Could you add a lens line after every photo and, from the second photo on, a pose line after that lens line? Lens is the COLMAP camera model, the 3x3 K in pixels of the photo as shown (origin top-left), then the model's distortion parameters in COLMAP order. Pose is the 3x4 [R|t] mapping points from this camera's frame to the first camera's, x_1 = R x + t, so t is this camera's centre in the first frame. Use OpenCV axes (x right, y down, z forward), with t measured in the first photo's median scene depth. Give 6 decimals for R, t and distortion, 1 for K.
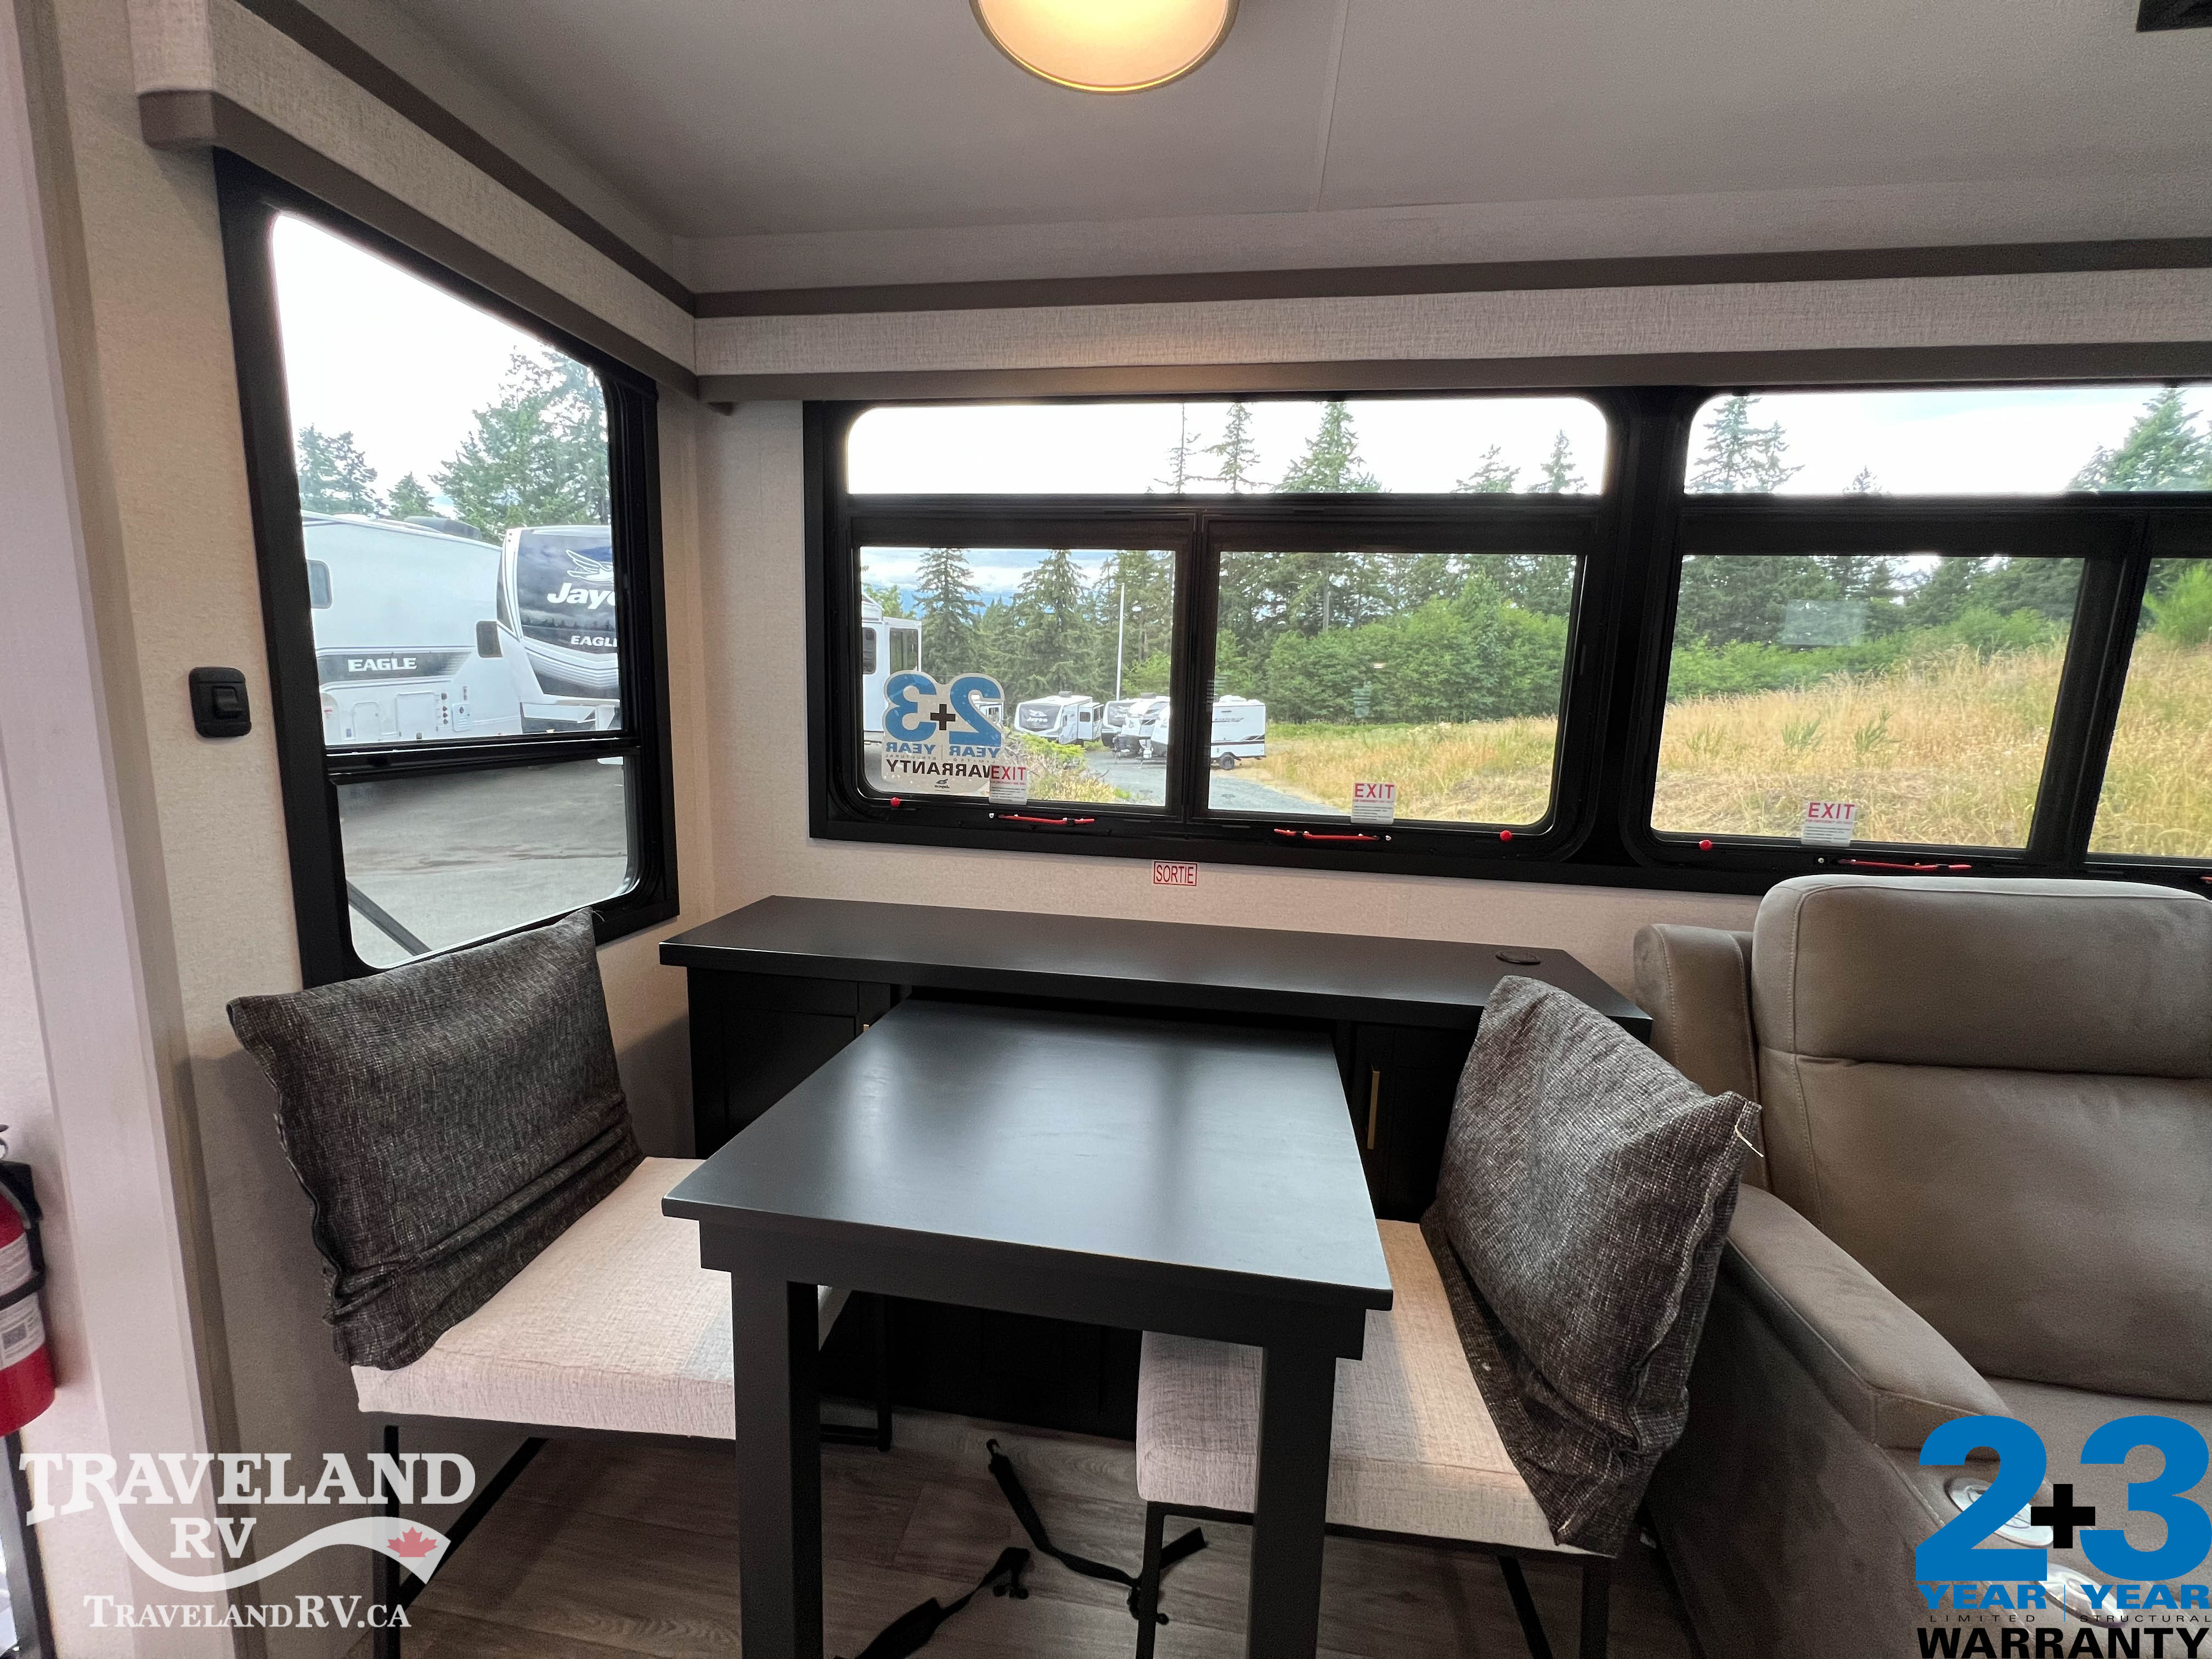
lens RADIAL K [[886.5, 0, 1105.9], [0, 886.5, 828.1], [0, 0, 1]] dist [-0.001394, 0.000560]
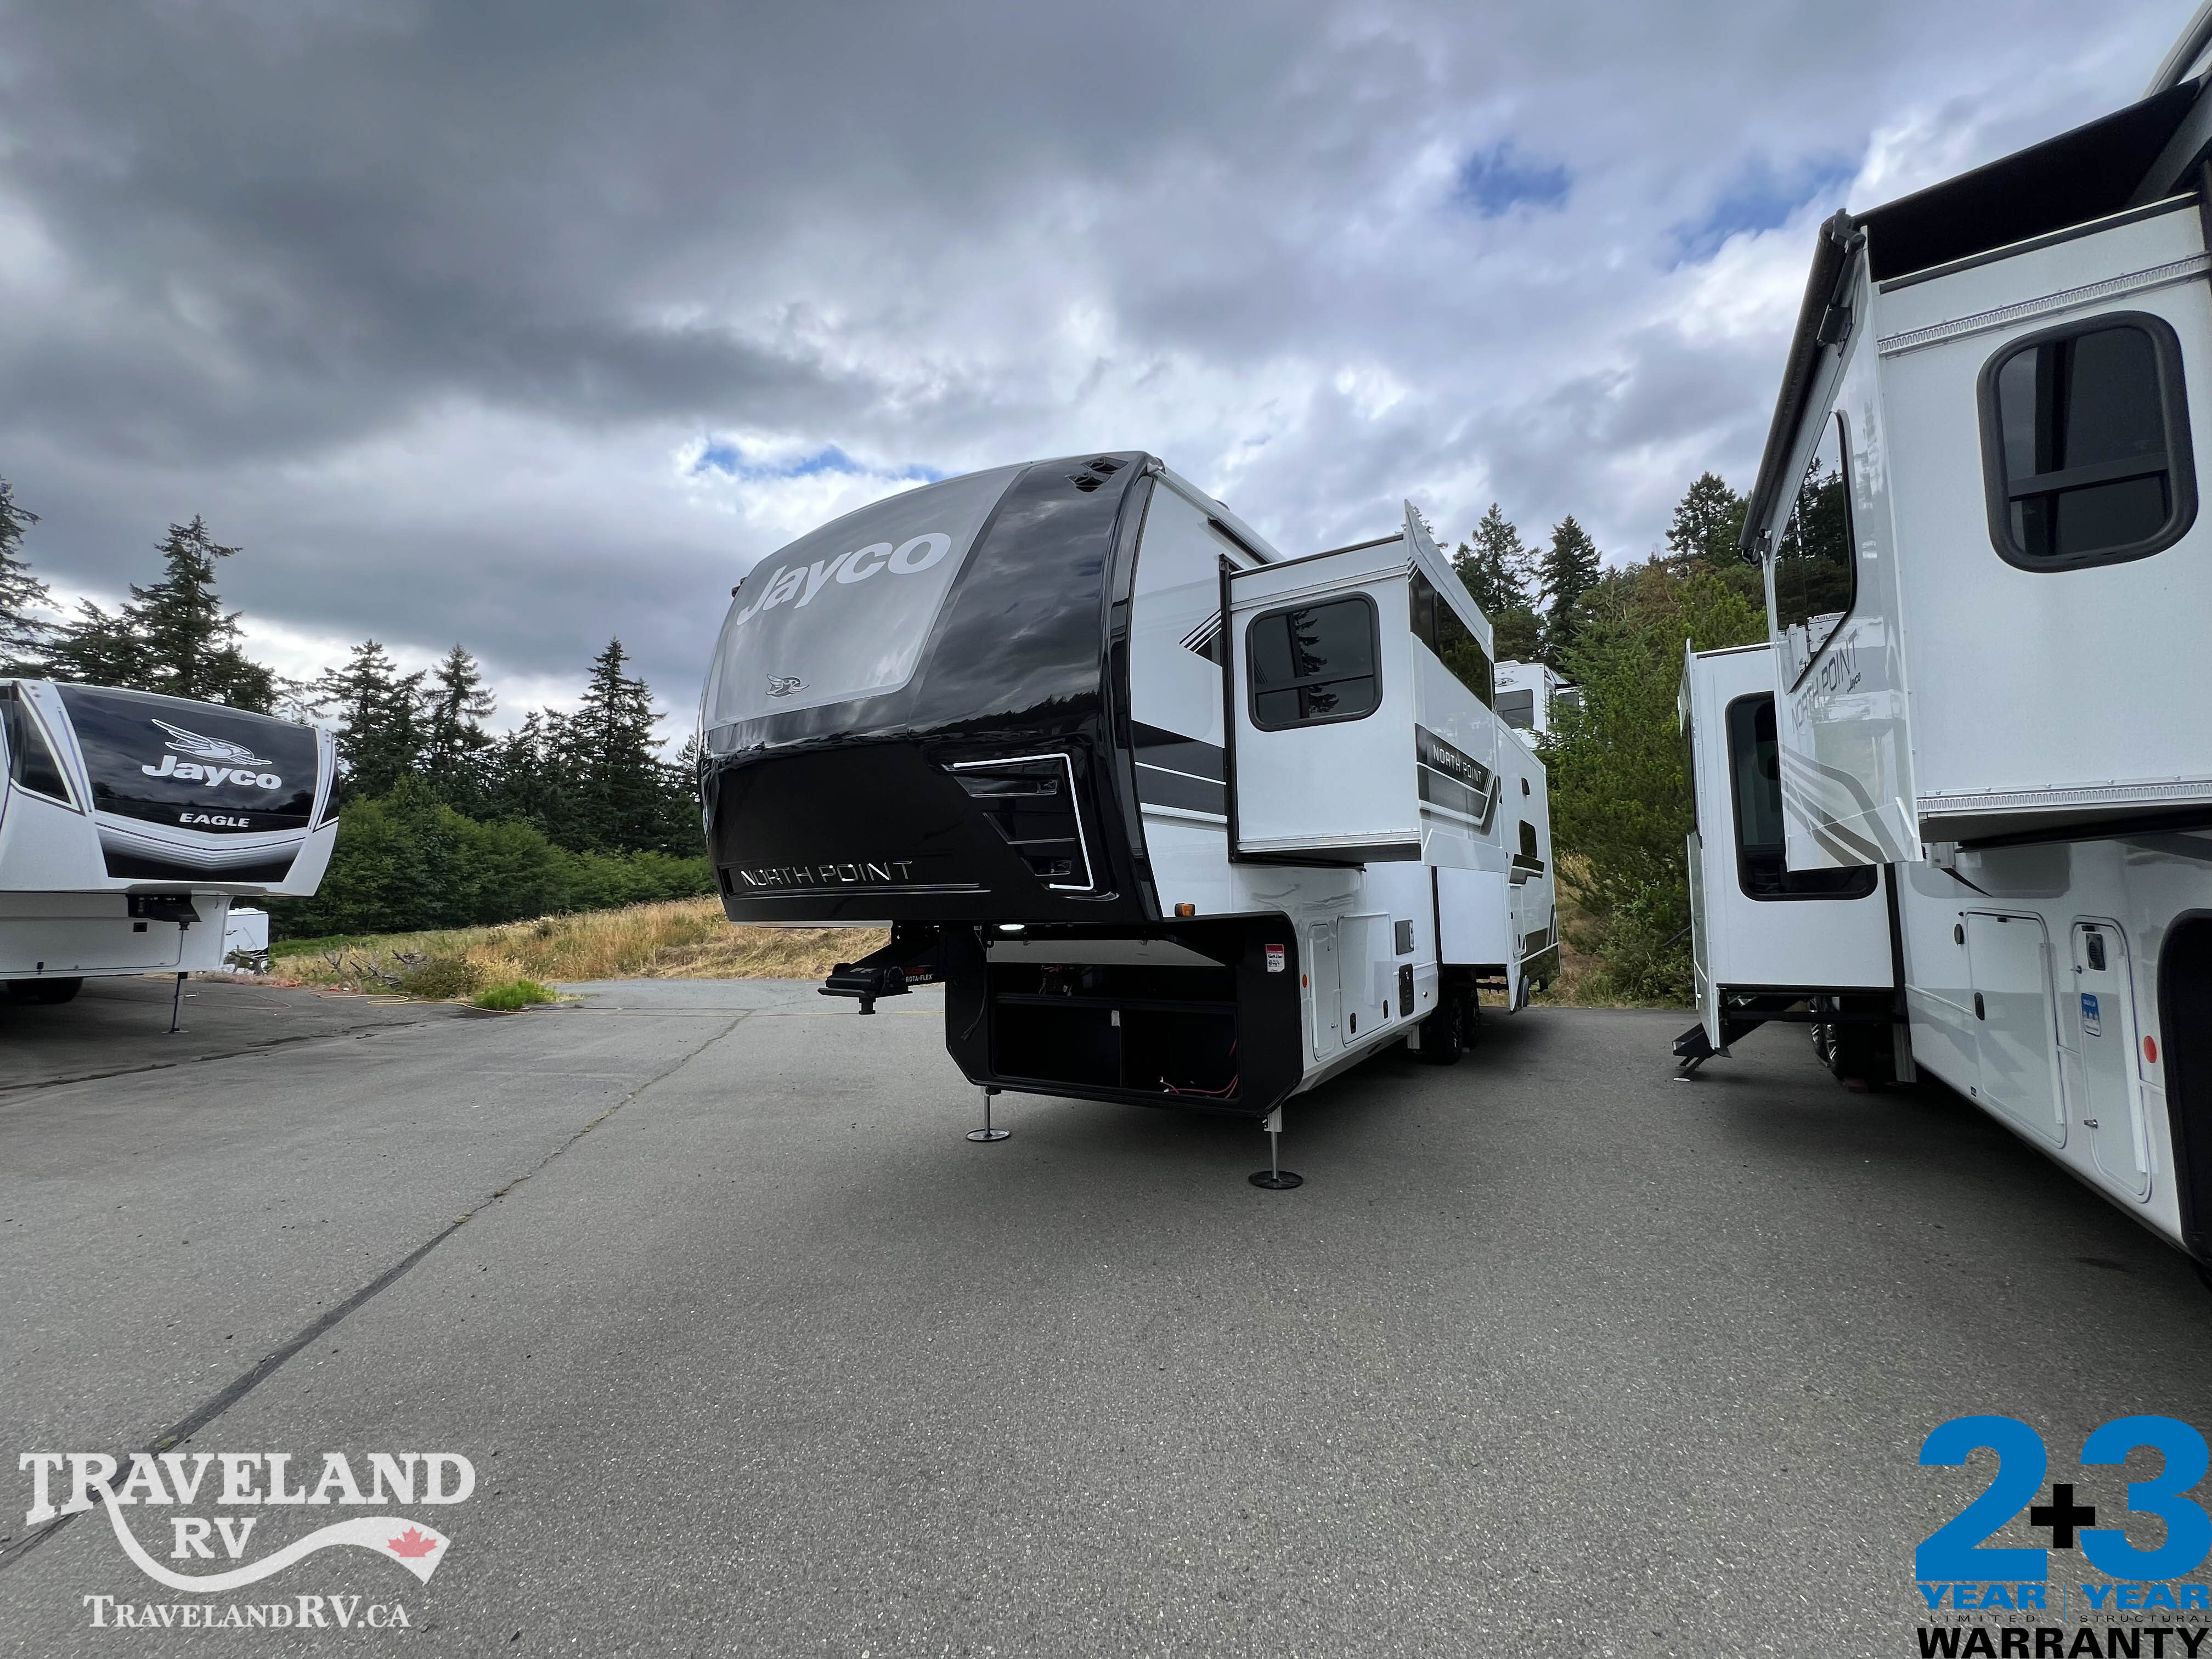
lens RADIAL K [[886.5, 0, 1105.9], [0, 886.5, 828.1], [0, 0, 1]] dist [-0.001394, 0.000560]
pose [[0.395328, 0.040090, 0.917665, -0.875800], [0.172721, 0.977981, -0.117133, 0.051203], [-0.902155, 0.204806, 0.379699, -0.143061]]
